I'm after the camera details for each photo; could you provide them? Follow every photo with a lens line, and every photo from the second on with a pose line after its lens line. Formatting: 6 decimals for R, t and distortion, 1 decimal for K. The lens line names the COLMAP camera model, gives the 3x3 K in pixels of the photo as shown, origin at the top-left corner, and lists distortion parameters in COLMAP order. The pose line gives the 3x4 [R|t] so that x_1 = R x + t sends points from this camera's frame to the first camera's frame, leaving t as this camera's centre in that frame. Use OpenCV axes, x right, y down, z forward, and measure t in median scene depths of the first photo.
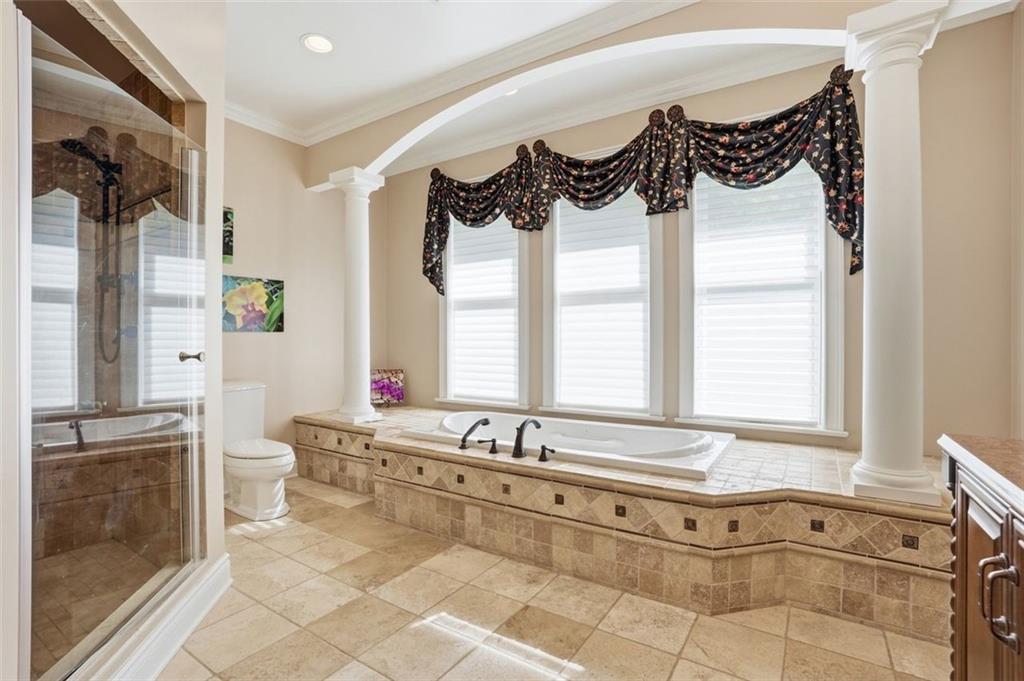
lens RADIAL K [[479.8, 0, 512.0], [0, 479.8, 340.5], [0, 0, 1]] dist [-0.001370, -0.000088]
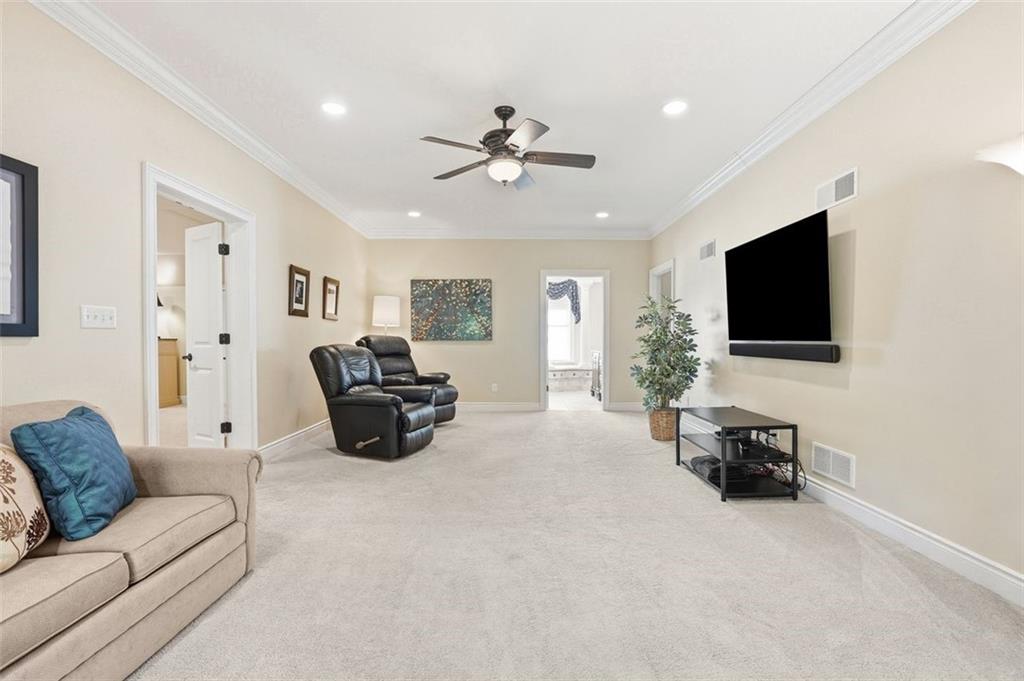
lens RADIAL K [[479.8, 0, 512.0], [0, 479.8, 340.5], [0, 0, 1]] dist [-0.001370, -0.000088]
pose [[0.840722, -0.003764, 0.541455, -2.139007], [0.002764, 0.999993, 0.002659, 0.003629], [-0.541461, -0.000739, 0.840726, -2.345737]]
